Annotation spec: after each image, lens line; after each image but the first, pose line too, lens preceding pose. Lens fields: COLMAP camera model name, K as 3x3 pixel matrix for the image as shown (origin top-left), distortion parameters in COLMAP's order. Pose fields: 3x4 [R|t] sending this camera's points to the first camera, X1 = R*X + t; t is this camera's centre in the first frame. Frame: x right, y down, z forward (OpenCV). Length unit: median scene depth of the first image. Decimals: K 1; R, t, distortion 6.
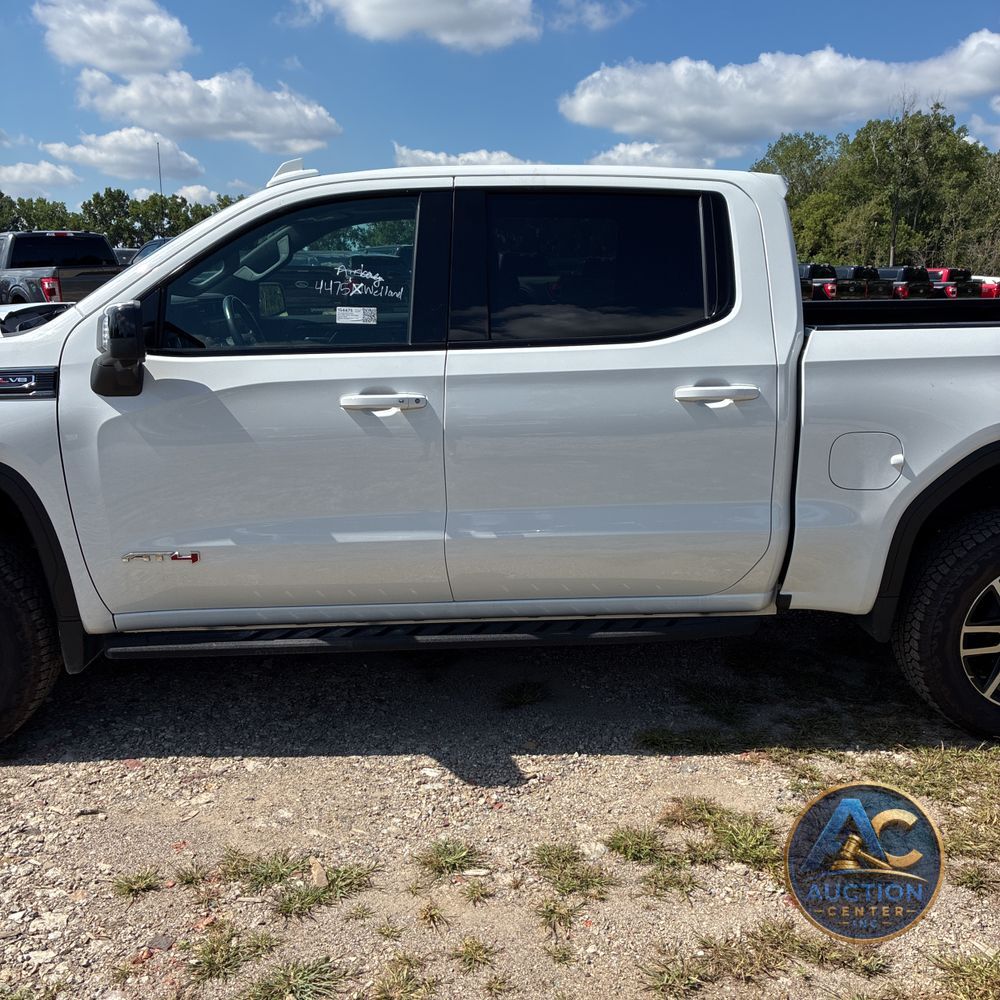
lens RADIAL K [[1005.0, 0, 497.5], [0, 1005.0, 504.3], [0, 0, 1]] dist [0.019367, 0.006584]
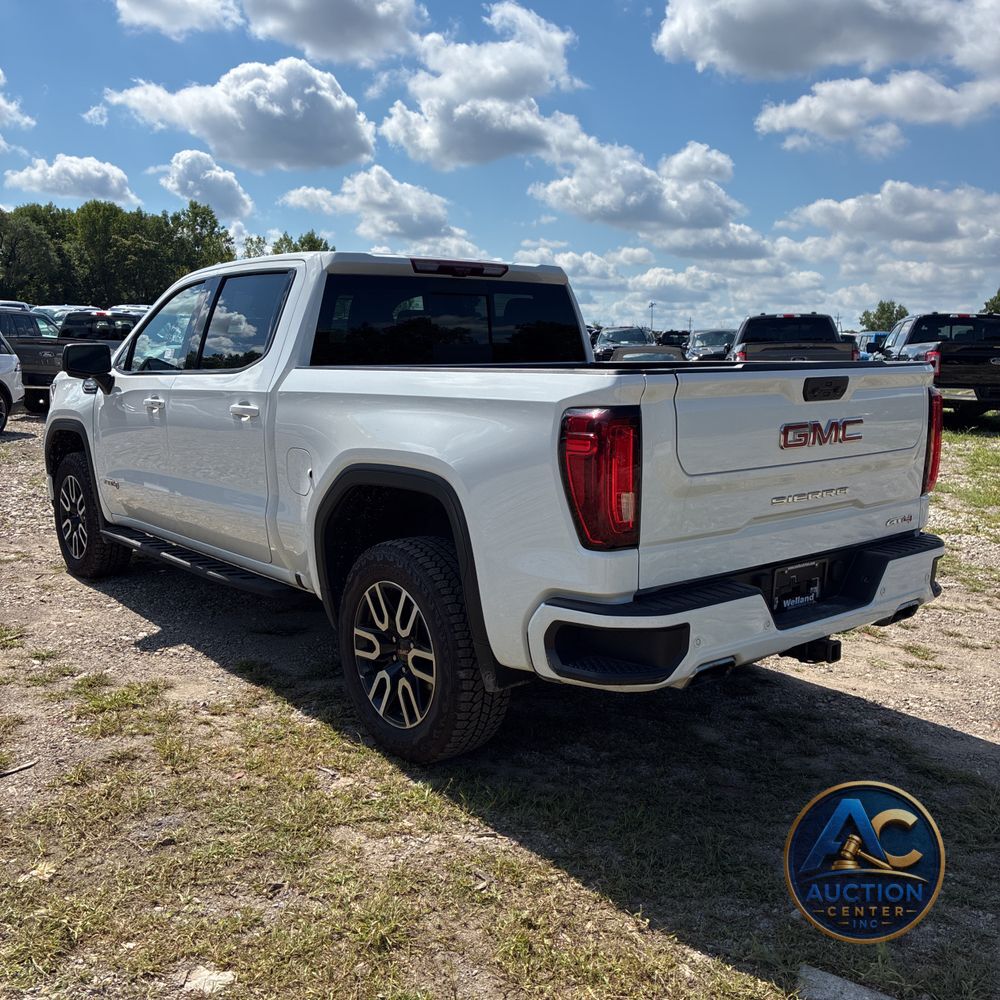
lens RADIAL K [[1012.7, 0, 504.7], [0, 1012.7, 494.3], [0, 0, 1]] dist [0.035287, -0.005508]
pose [[0.598771, 0.116151, -0.792453, 1.432199], [-0.187587, 0.982245, 0.002230, -0.060904], [0.778643, 0.147319, 0.609928, 0.401474]]
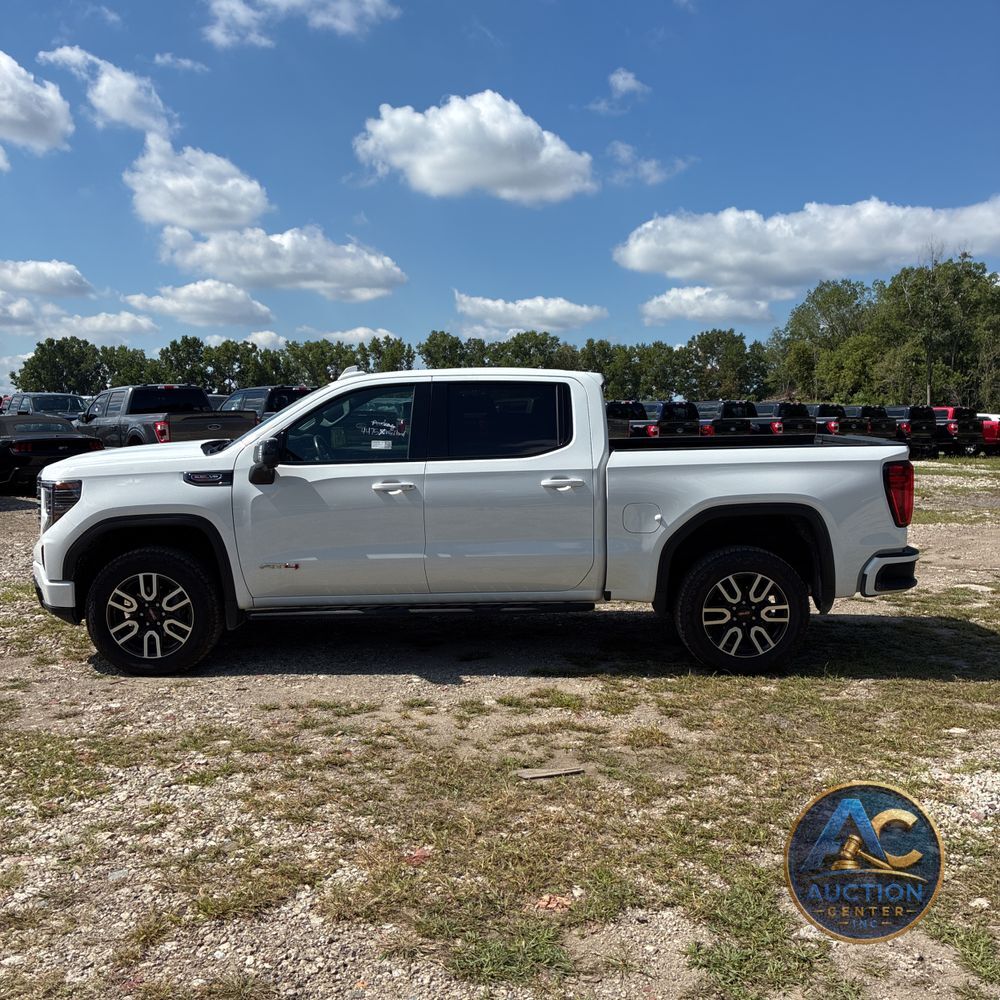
lens RADIAL K [[1012.7, 0, 504.7], [0, 1012.7, 494.3], [0, 0, 1]] dist [0.035287, -0.005508]
pose [[0.998764, -0.001663, -0.049668, 0.186018], [-0.005488, 0.989635, -0.143498, 0.180007], [0.049392, 0.143593, 0.988404, -0.877964]]
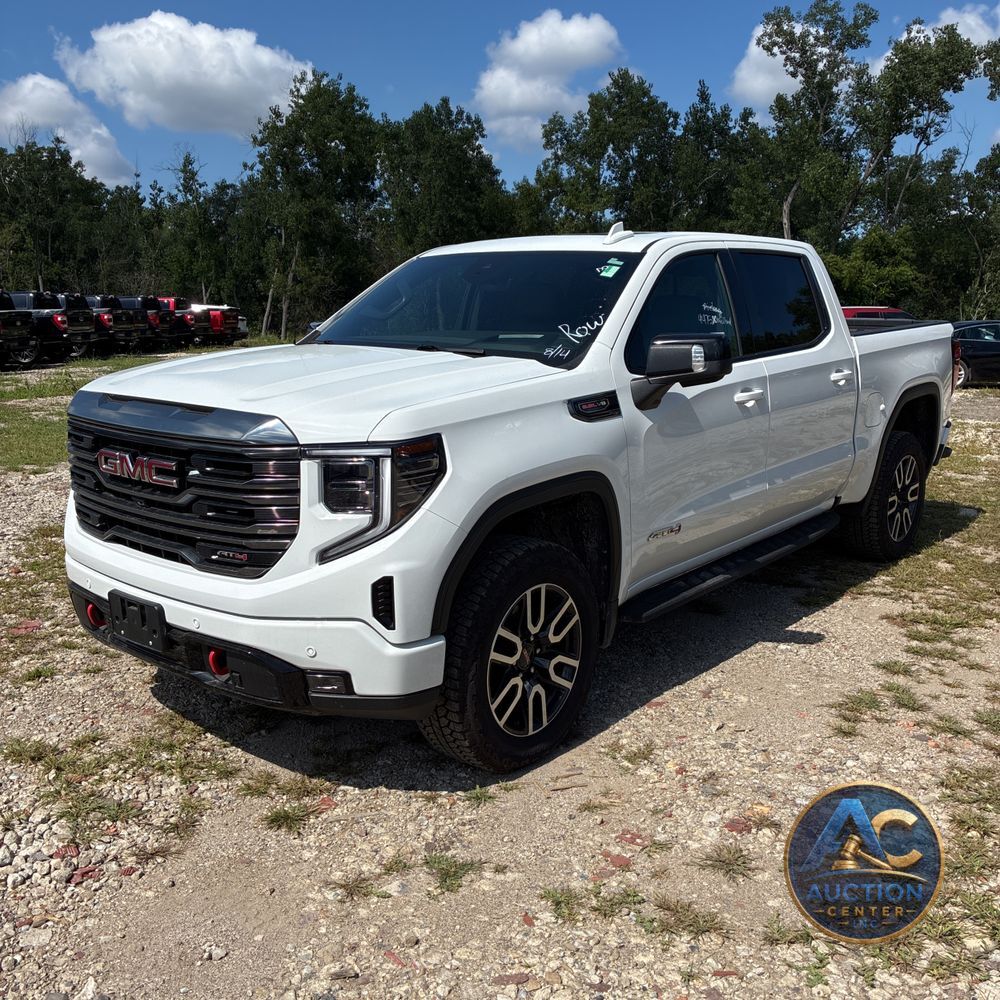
lens RADIAL K [[1010.3, 0, 469.9], [0, 1010.3, 501.1], [0, 0, 1]] dist [0.024609, 0.016758]
pose [[0.693965, -0.152877, 0.703592, -1.293291], [0.174589, 0.983764, 0.041553, -0.076668], [-0.698521, 0.094003, 0.709389, 0.239905]]
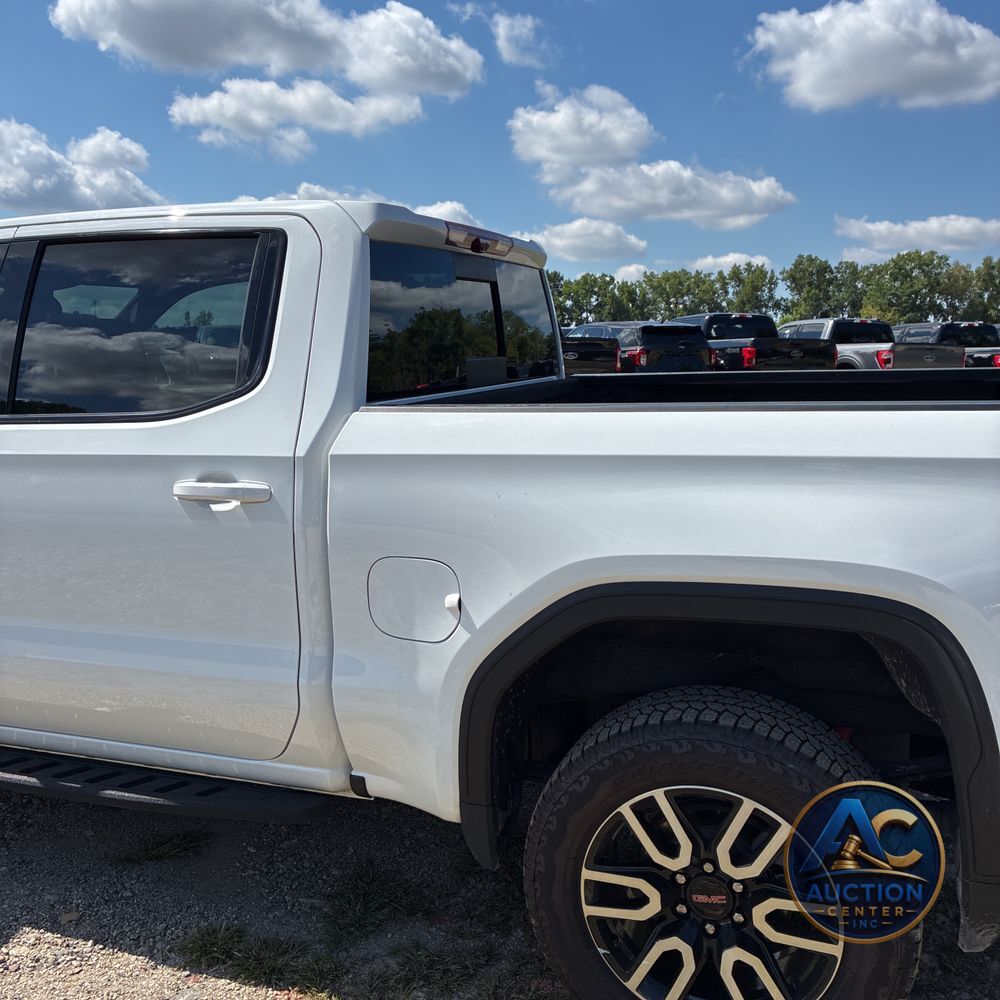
lens RADIAL K [[1015.4, 0, 500.0], [0, 1015.4, 500.0], [0, 0, 1]] dist [0.038110, -0.029179]
pose [[0.917025, 0.048661, -0.395850, 0.647552], [-0.078205, 0.995200, -0.058831, -0.069370], [0.391087, 0.084907, 0.916429, 0.356175]]
